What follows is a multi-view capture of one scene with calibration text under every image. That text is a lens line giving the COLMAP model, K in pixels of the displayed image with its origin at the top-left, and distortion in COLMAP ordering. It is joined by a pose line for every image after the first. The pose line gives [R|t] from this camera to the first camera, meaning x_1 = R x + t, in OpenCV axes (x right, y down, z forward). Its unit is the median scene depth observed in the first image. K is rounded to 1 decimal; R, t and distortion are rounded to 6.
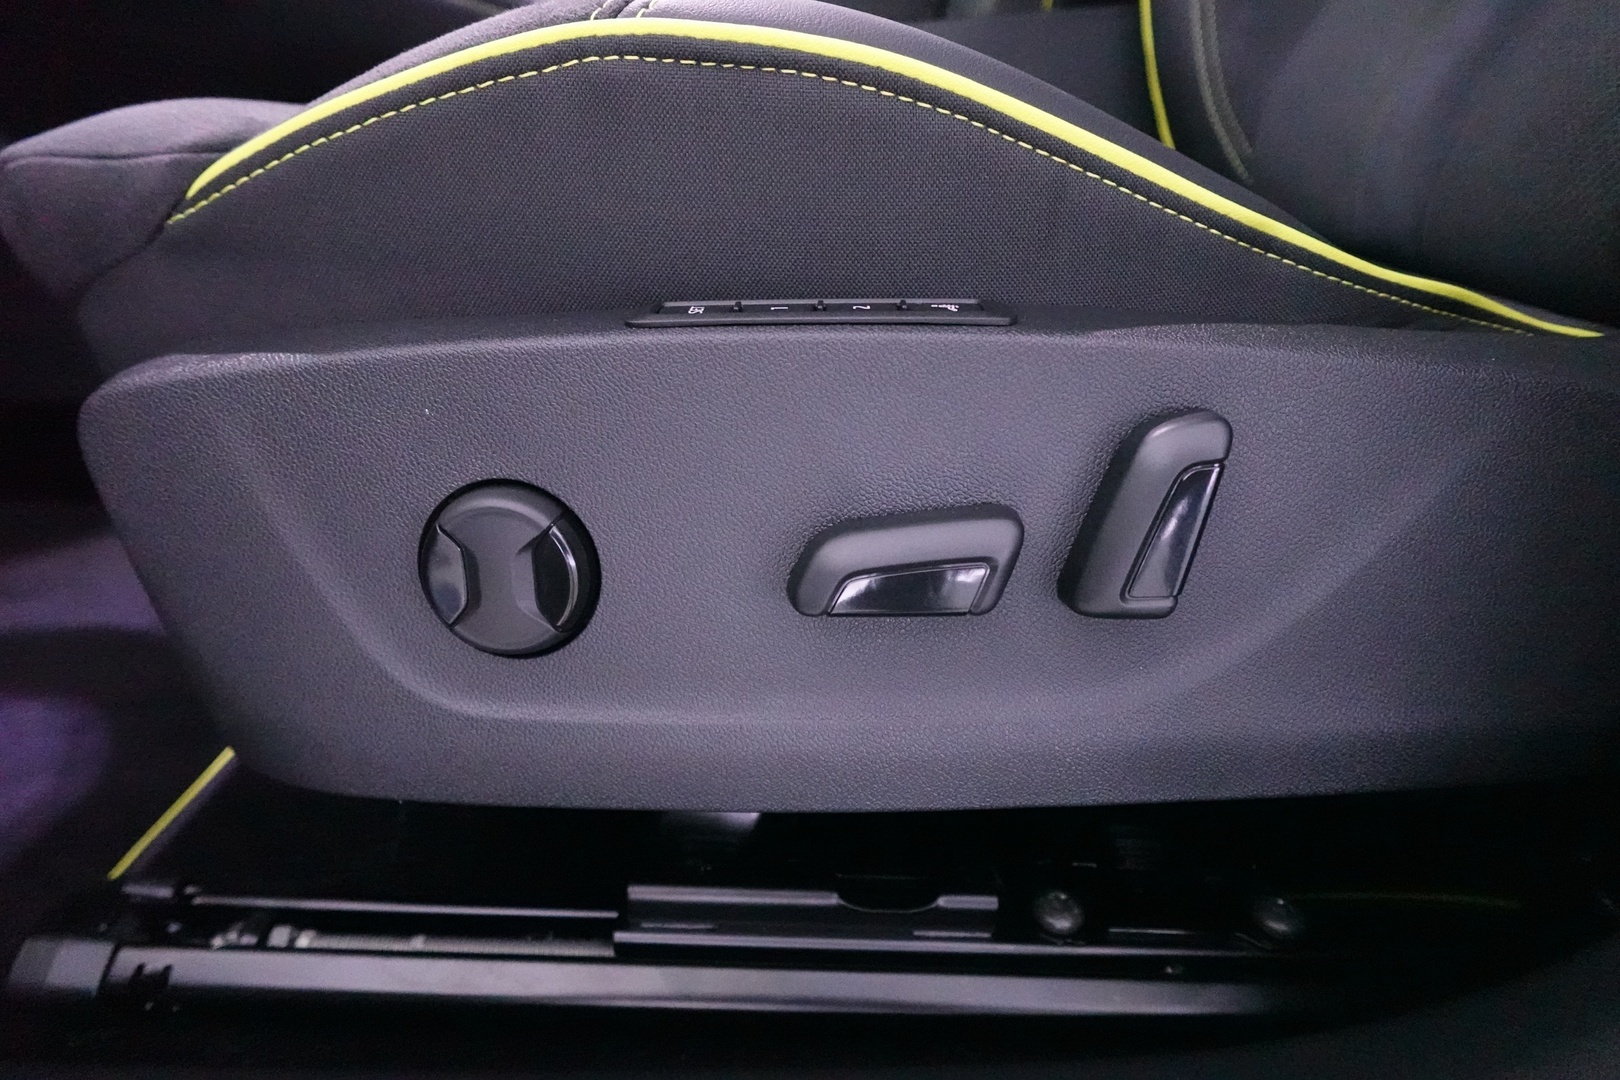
lens RADIAL K [[890.6, 0, 810.0], [0, 890.6, 540.0], [0, 0, 1]] dist [0.001104, -0.012039]
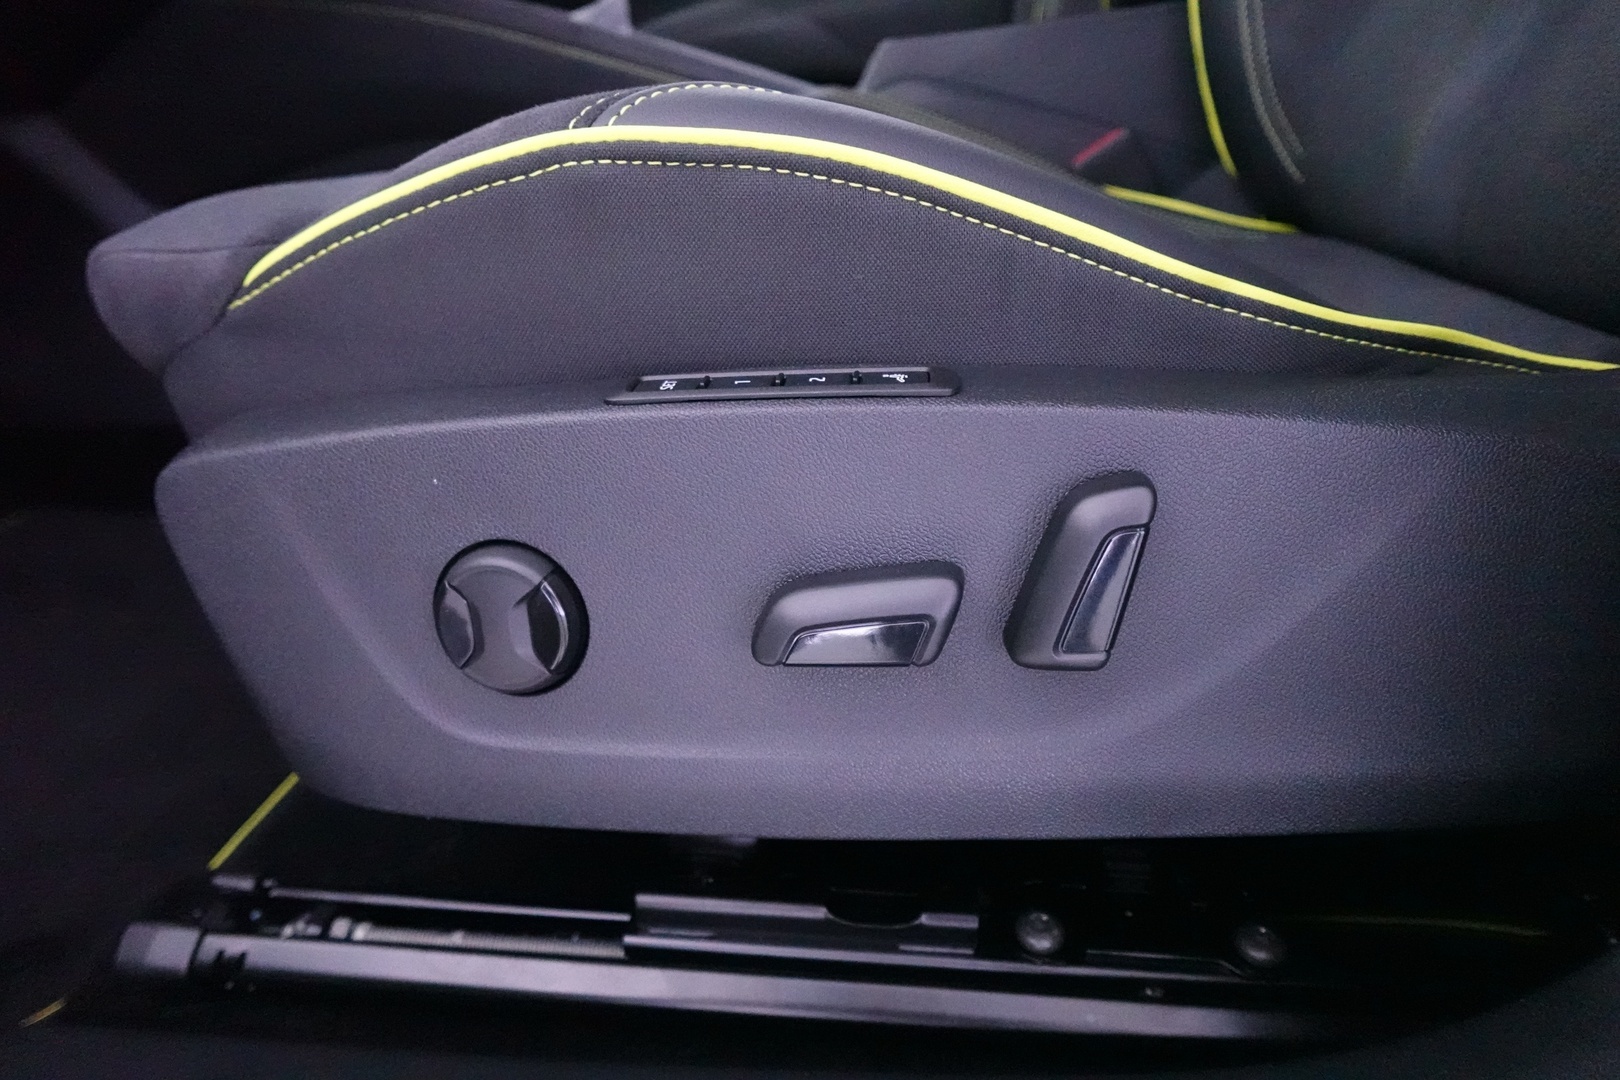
lens RADIAL K [[890.6, 0, 810.0], [0, 890.6, 540.0], [0, 0, 1]] dist [0.001104, -0.012039]
pose [[0.995086, -0.006077, -0.098828, 0.144867], [0.007563, 0.999864, 0.014665, -0.076255], [0.098725, -0.015341, 0.994996, -0.077438]]
